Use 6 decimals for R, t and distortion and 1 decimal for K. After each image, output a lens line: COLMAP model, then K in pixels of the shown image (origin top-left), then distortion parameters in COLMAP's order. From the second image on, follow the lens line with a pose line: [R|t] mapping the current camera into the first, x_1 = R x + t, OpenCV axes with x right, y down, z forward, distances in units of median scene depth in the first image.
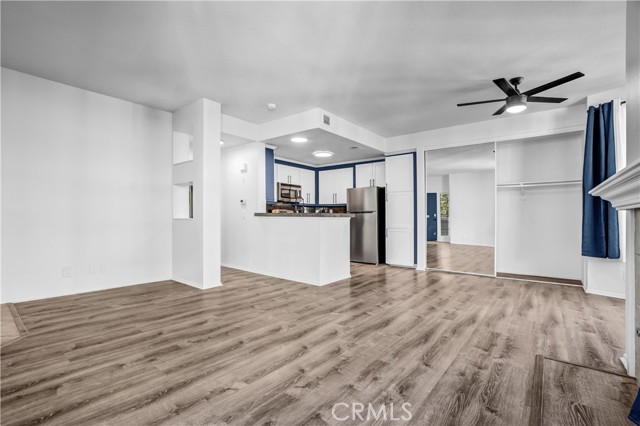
lens RADIAL K [[291.9, 0, 317.1], [0, 291.9, 215.7], [0, 0, 1]] dist [-0.060230, 0.021836]
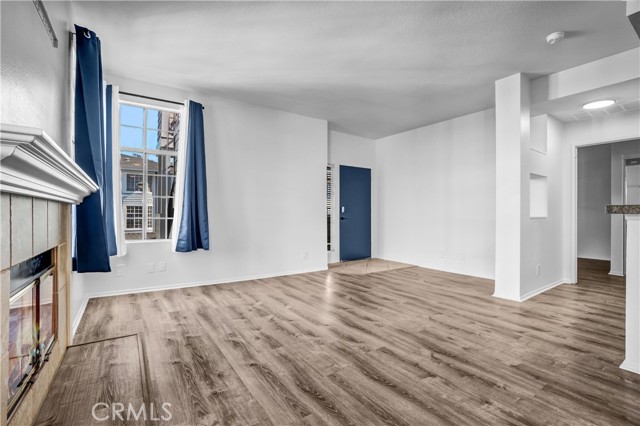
lens RADIAL K [[291.9, 0, 317.1], [0, 291.9, 215.7], [0, 0, 1]] dist [-0.060230, 0.021836]
pose [[-0.289025, -0.003301, -0.957316, 0.667139], [0.002117, 0.999989, -0.004087, 0.007865], [0.957319, -0.003208, -0.289015, 0.790139]]
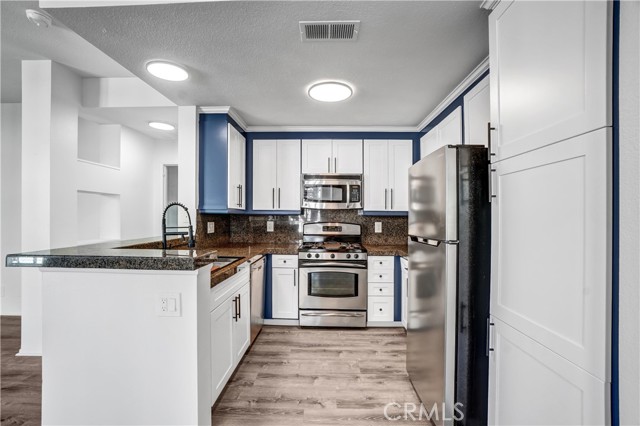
lens RADIAL K [[291.9, 0, 317.1], [0, 291.9, 215.7], [0, 0, 1]] dist [-0.060230, 0.021836]
pose [[0.604515, -0.005590, -0.796574, 0.561384], [0.003401, 0.999984, -0.004437, -0.062609], [0.796586, -0.000027, 0.604525, 1.254879]]
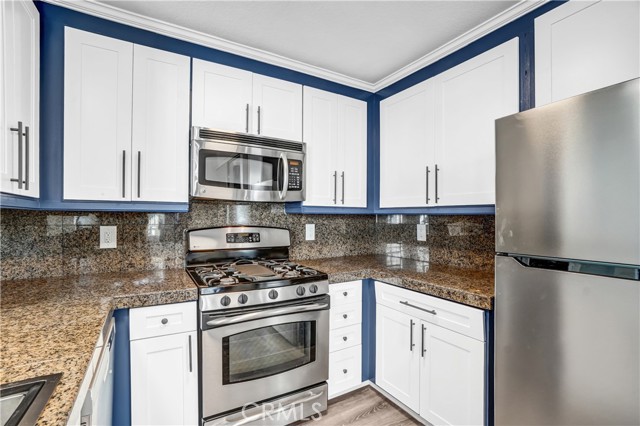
lens RADIAL K [[291.9, 0, 317.1], [0, 291.9, 215.7], [0, 0, 1]] dist [-0.060230, 0.021836]
pose [[0.936019, -0.001789, -0.351944, 0.109230], [0.003594, 0.999984, 0.004477, -0.065526], [0.351930, -0.005456, 0.936010, 1.437028]]
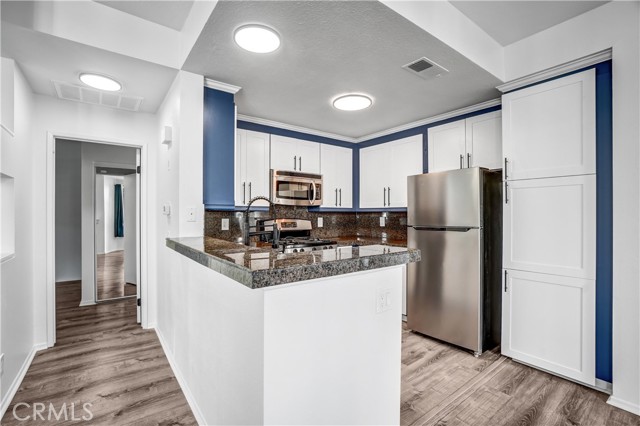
lens RADIAL K [[291.9, 0, 317.1], [0, 291.9, 215.7], [0, 0, 1]] dist [-0.060230, 0.021836]
pose [[0.968048, -0.004850, -0.250717, 0.139679], [0.008359, 0.999881, 0.012932, -0.066332], [0.250625, -0.014614, 0.967974, 0.916172]]
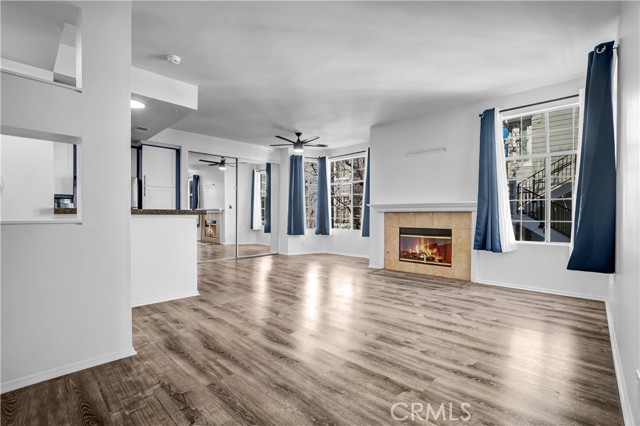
lens RADIAL K [[291.9, 0, 317.1], [0, 291.9, 215.7], [0, 0, 1]] dist [-0.060230, 0.021836]
pose [[0.095514, -0.008356, 0.995393, -0.948604], [-0.010669, 0.999899, 0.009418, -0.007013], [-0.995371, -0.011519, 0.095416, 0.672159]]
